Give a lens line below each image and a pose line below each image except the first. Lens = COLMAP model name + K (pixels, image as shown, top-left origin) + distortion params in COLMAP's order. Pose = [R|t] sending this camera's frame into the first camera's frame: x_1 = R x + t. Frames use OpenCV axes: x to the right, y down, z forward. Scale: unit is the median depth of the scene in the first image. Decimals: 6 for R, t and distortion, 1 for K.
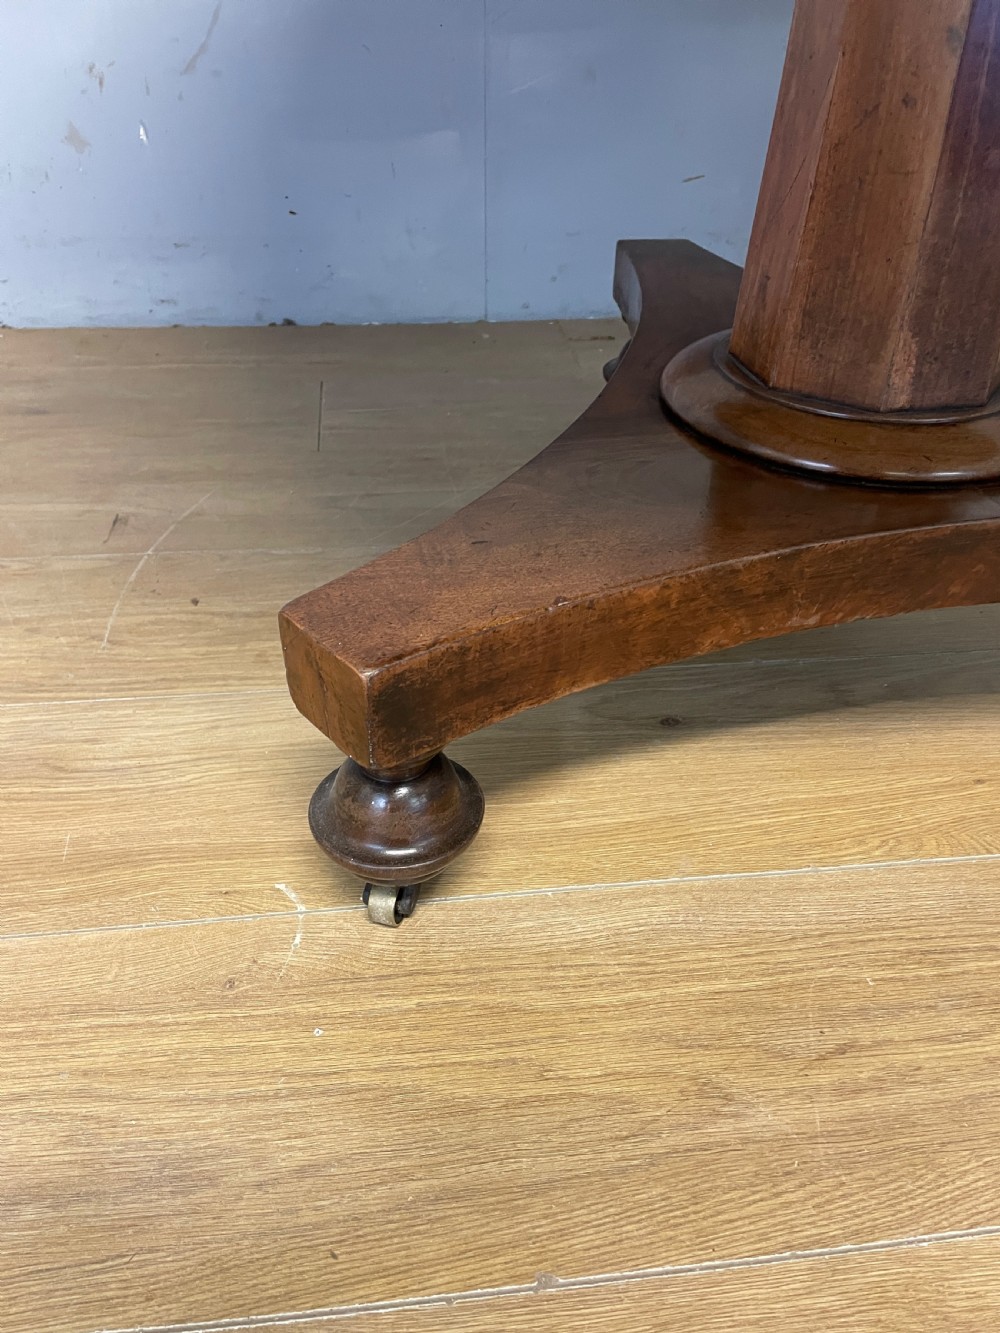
lens RADIAL K [[1007.9, 0, 500.1], [0, 1007.9, 673.8], [0, 0, 1]] dist [0.094114, -0.119005]
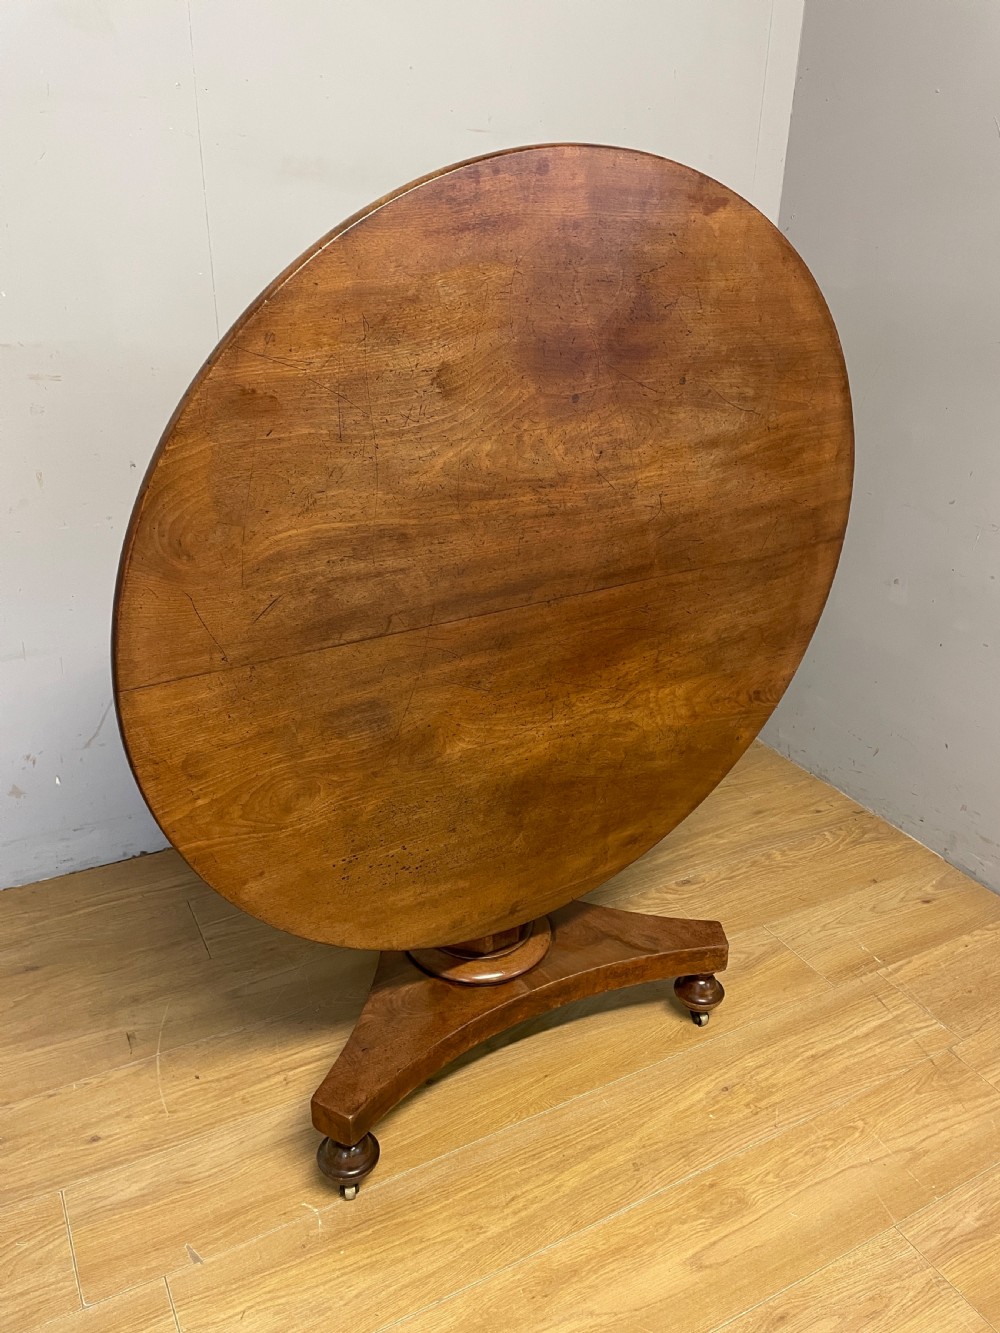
lens RADIAL K [[1007.9, 0, 501.9], [0, 1007.9, 657.6], [0, 0, 1]] dist [0.094114, -0.119005]
pose [[0.929478, -0.137252, 0.342393, -0.441982], [0.206030, 0.963090, -0.173232, -0.564342], [-0.305979, 0.231558, 0.923449, -1.854301]]
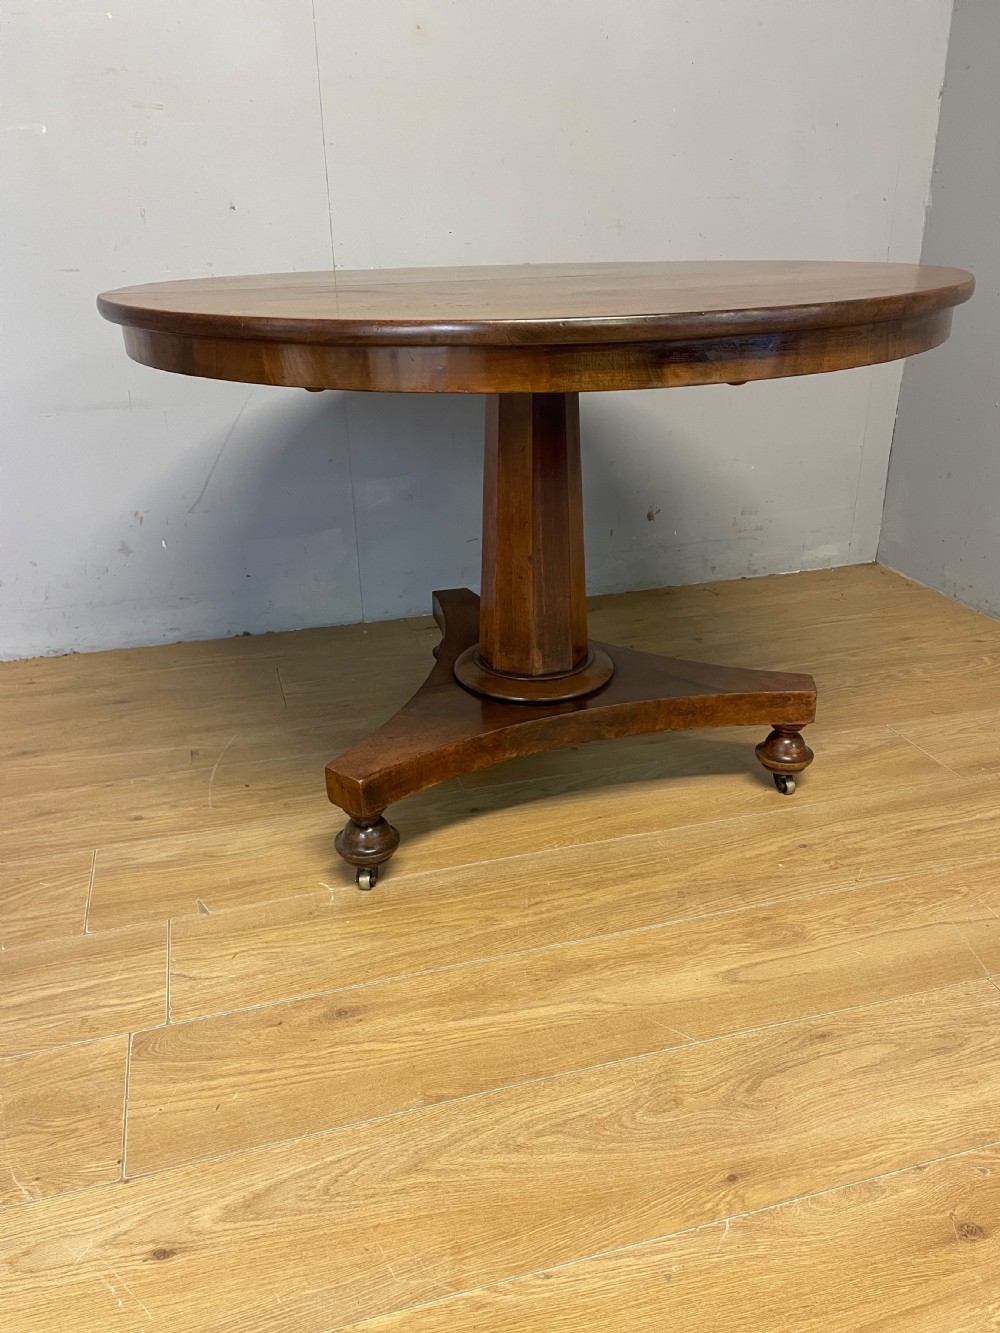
lens RADIAL K [[1007.9, 0, 490.1], [0, 1007.9, 669.5], [0, 0, 1]] dist [0.094114, -0.119005]
pose [[0.986915, -0.090719, 0.133304, -0.088248], [0.117472, 0.970831, -0.209014, 0.262815], [-0.110454, 0.221939, 0.968784, -1.542218]]
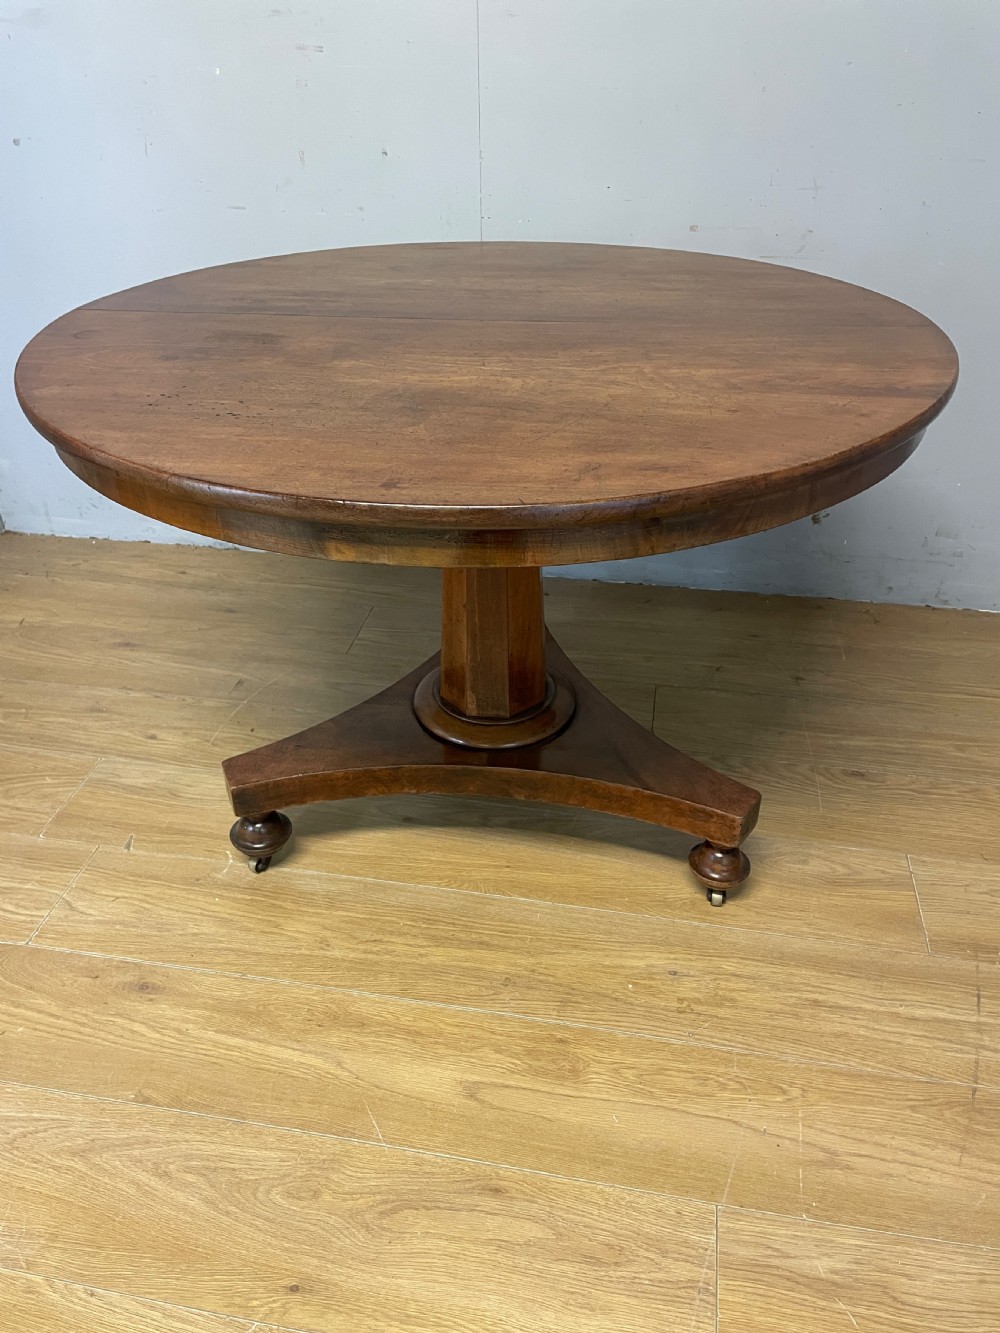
lens RADIAL K [[1007.9, 0, 499.4], [0, 1007.9, 659.1], [0, 0, 1]] dist [0.094114, -0.119005]
pose [[0.956227, 0.145150, -0.254088, 1.098366], [-0.161229, 0.985957, -0.043527, -0.303259], [0.244202, 0.082588, 0.966201, -1.513848]]
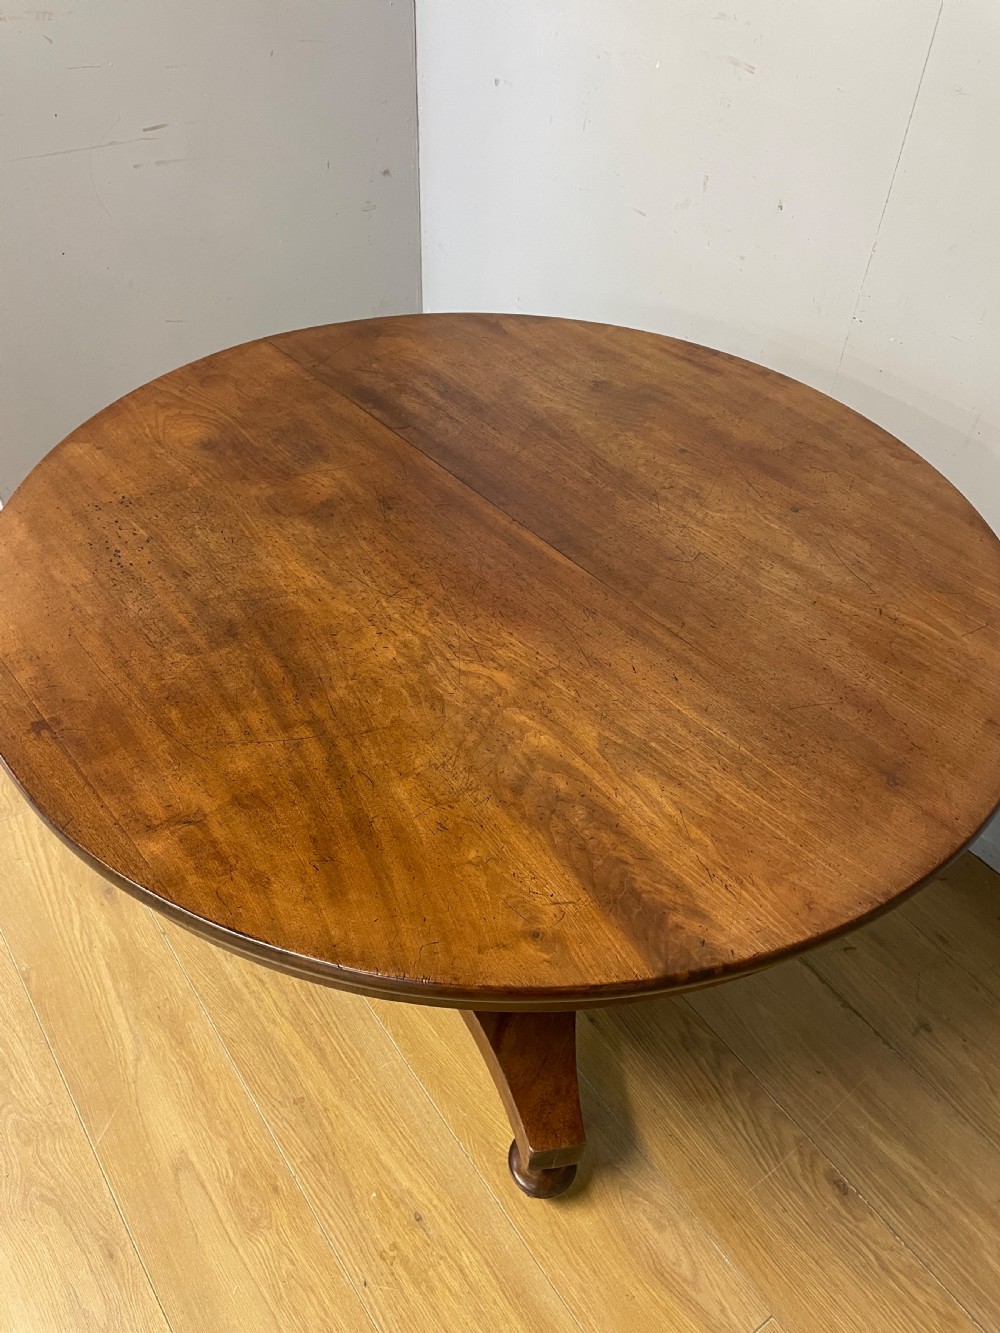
lens RADIAL K [[1007.9, 0, 501.6], [0, 1007.9, 661.6], [0, 0, 1]] dist [0.094114, -0.119005]
pose [[0.488192, 0.604933, -0.629067, 1.763398], [-0.545521, 0.774148, 0.321093, -1.532487], [0.681231, 0.186415, 0.707937, -0.764851]]
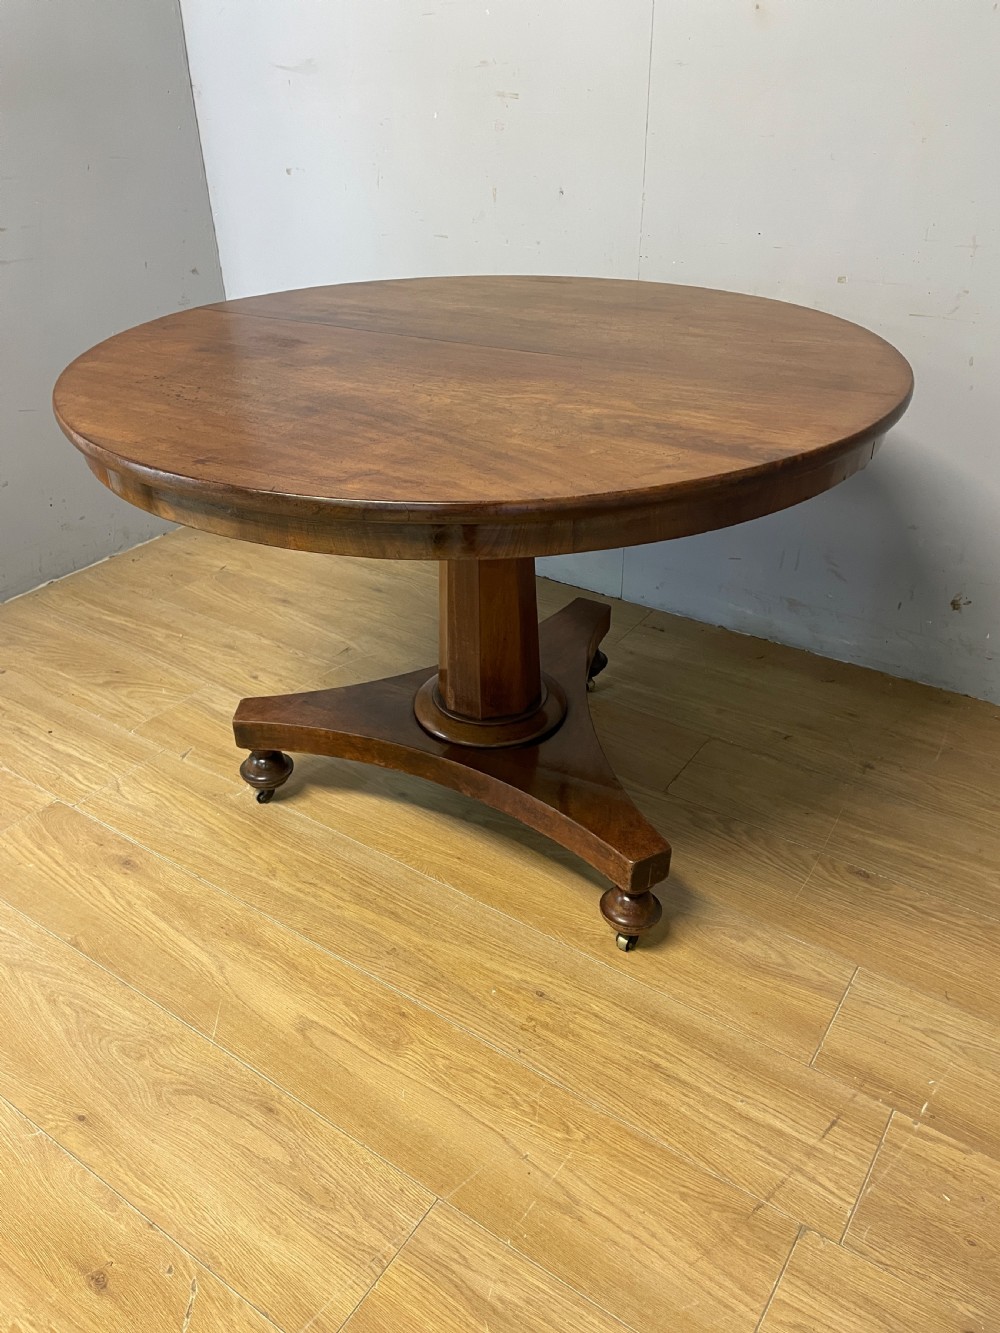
lens RADIAL K [[1007.9, 0, 491.1], [0, 1007.9, 660.5], [0, 0, 1]] dist [0.094114, -0.119005]
pose [[0.749320, 0.319849, -0.579842, 2.050843], [-0.372315, 0.927604, 0.030543, -0.515174], [0.547633, 0.192997, 0.814156, -1.241098]]
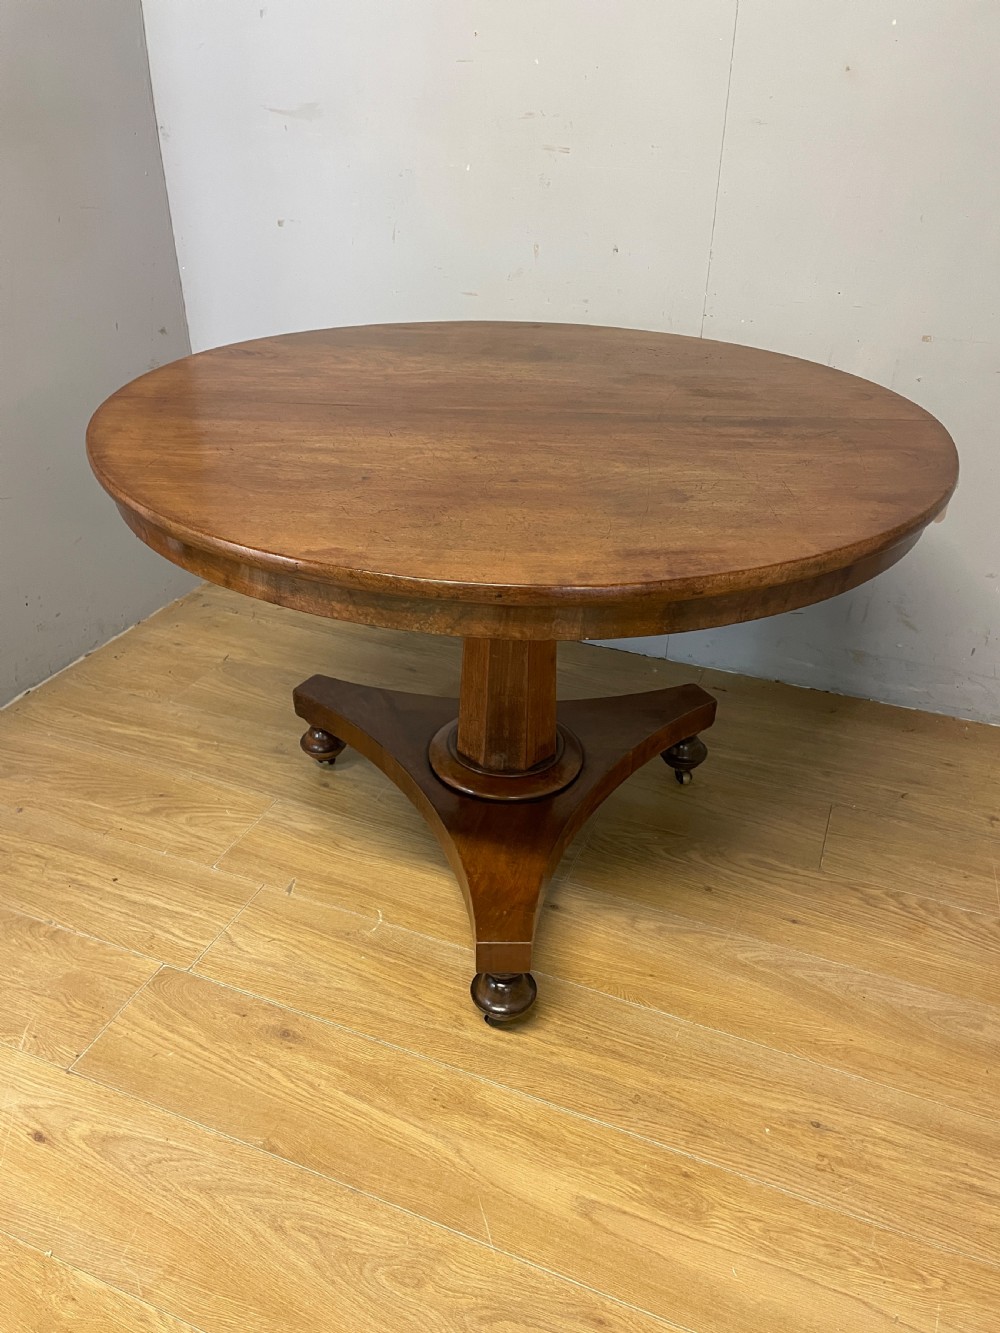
lens RADIAL K [[1007.9, 0, 491.3], [0, 1007.9, 665.8], [0, 0, 1]] dist [0.094114, -0.119005]
pose [[0.871943, 0.242100, -0.425562, 1.081071], [-0.290330, 0.955553, -0.051256, -0.387469], [0.394238, 0.168246, 0.903477, -1.533368]]
